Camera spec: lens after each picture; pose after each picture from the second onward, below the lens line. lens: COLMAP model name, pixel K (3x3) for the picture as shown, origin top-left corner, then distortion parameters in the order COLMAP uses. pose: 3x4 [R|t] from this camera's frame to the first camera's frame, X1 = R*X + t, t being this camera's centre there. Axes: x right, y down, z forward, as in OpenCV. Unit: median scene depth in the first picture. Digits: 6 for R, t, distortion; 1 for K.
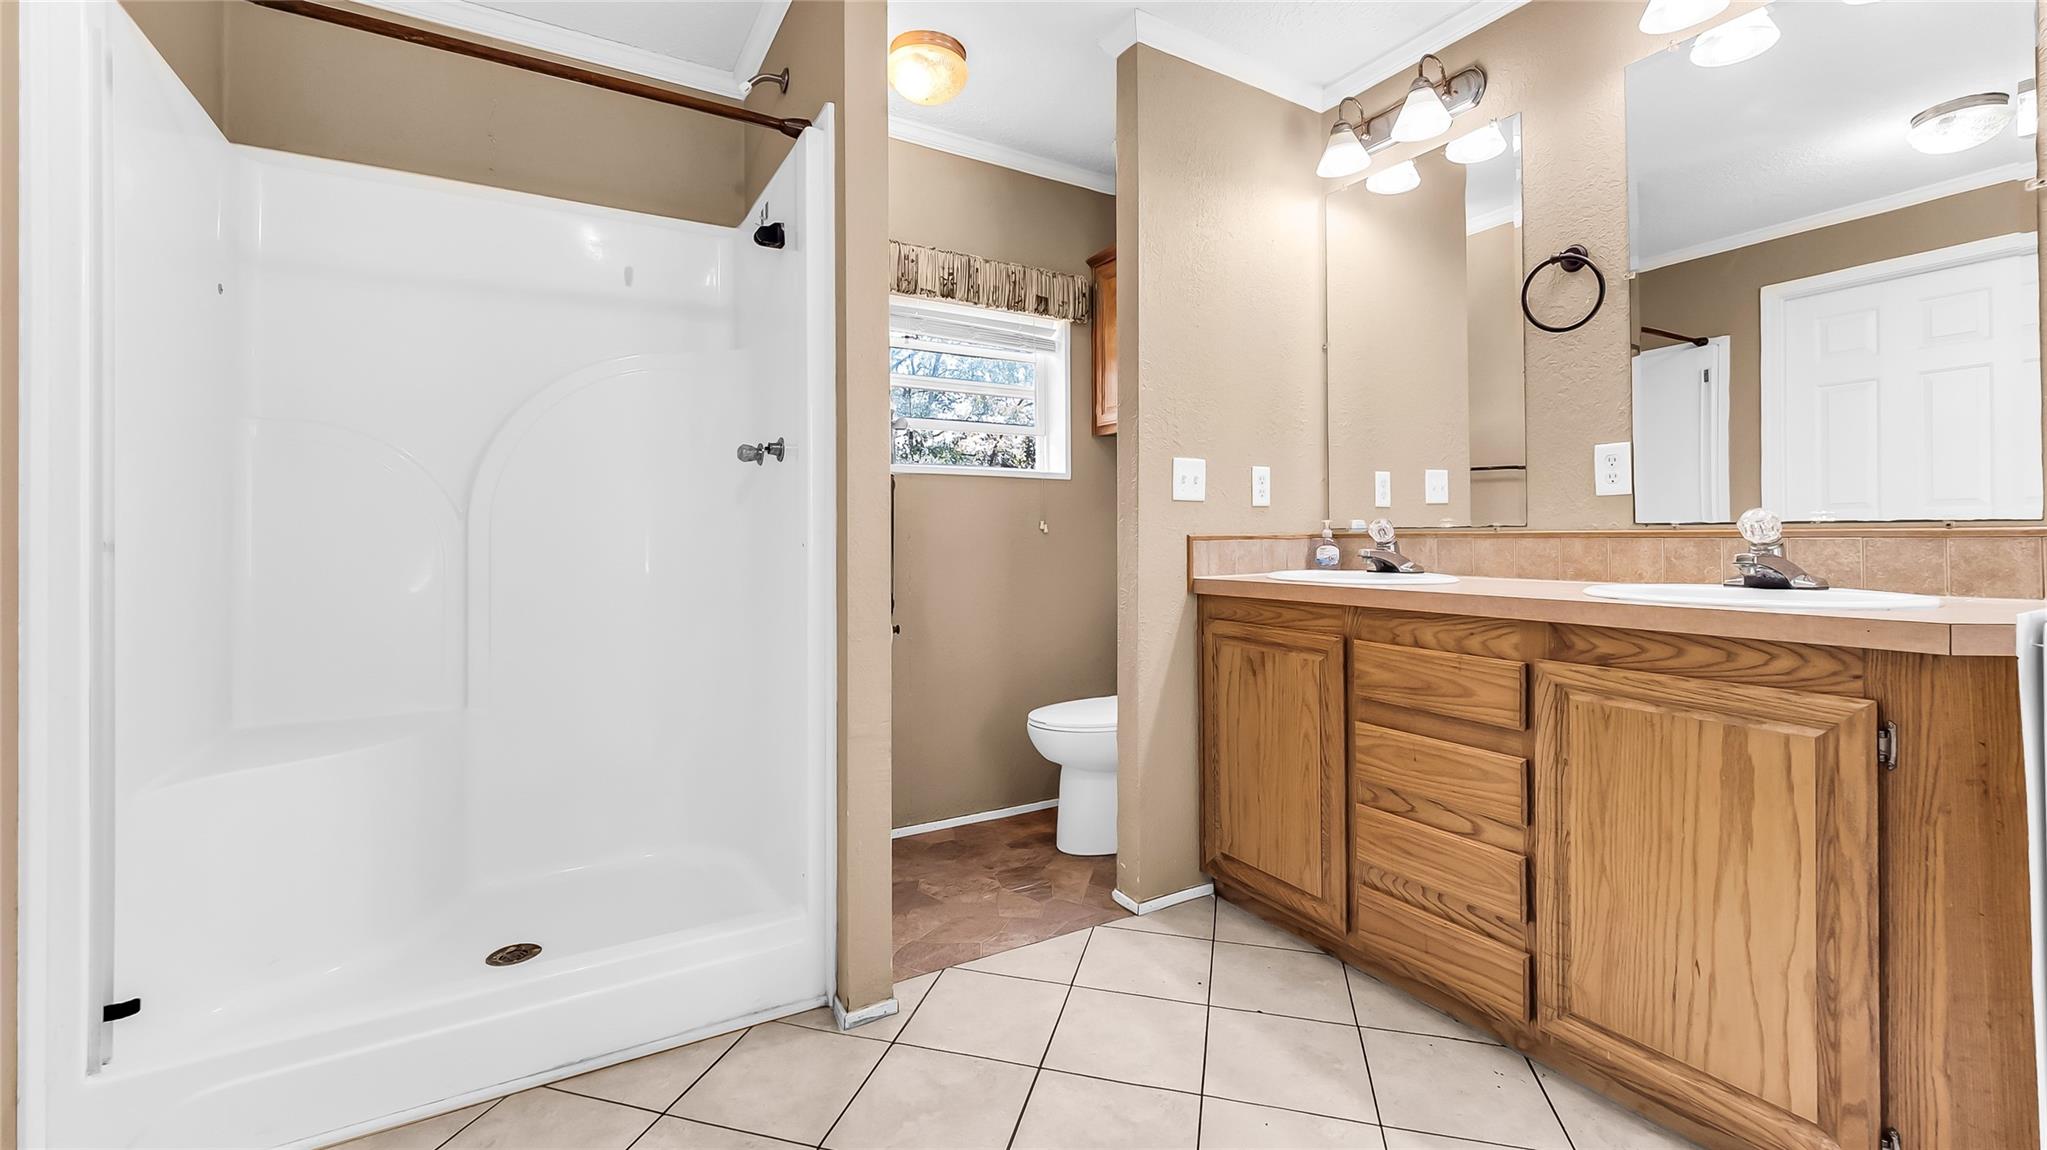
lens RADIAL K [[832.9, 0, 1070.4], [0, 832.9, 530.9], [0, 0, 1]] dist [-0.002011, -0.001365]
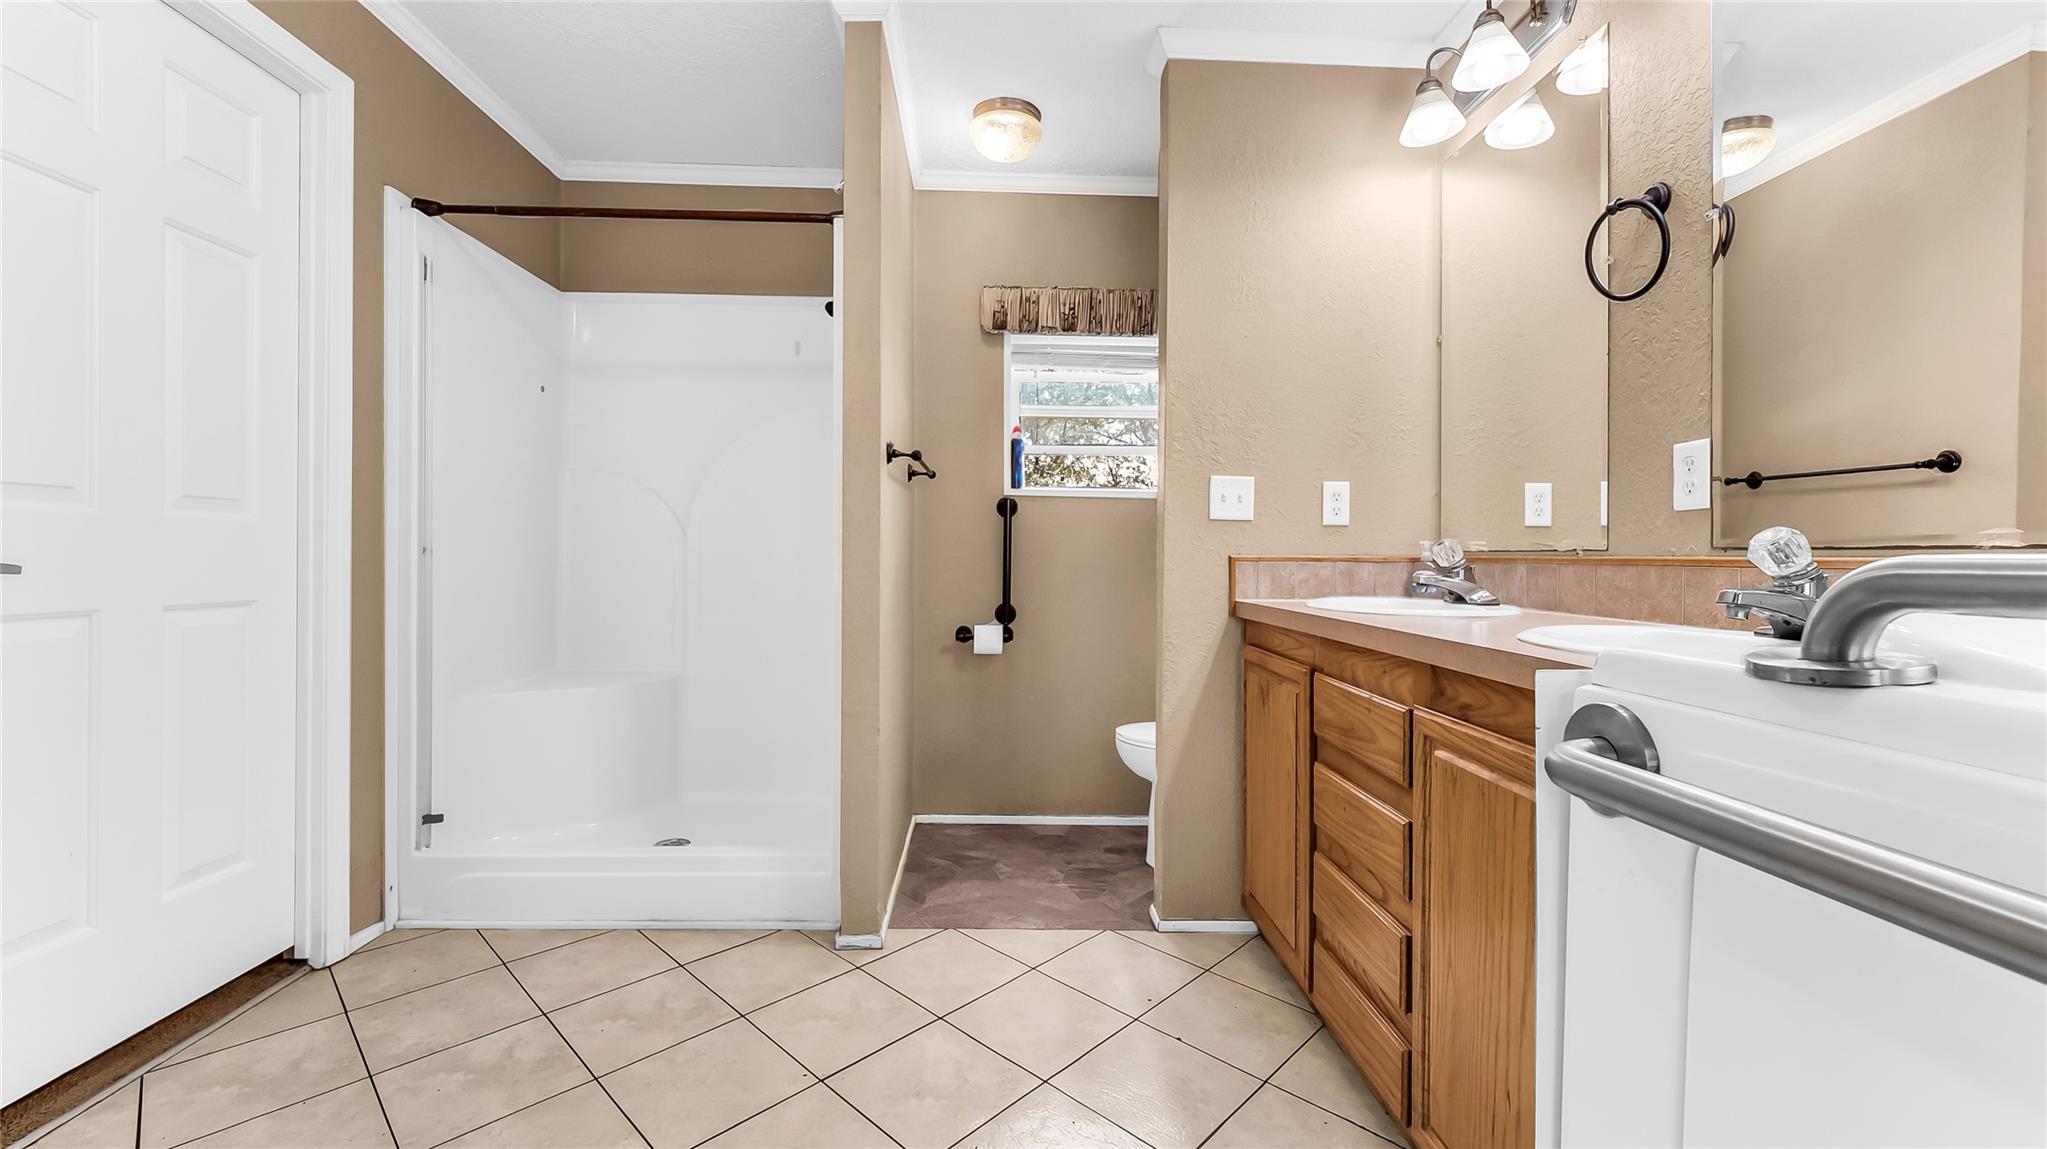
lens RADIAL K [[832.9, 0, 1029.5], [0, 832.9, 564.2], [0, 0, 1]] dist [-0.002011, -0.001365]
pose [[0.875549, 0.019484, -0.482736, 0.407321], [-0.011822, 0.999751, 0.018910, -0.000930], [0.482984, -0.010849, 0.875562, 0.043283]]
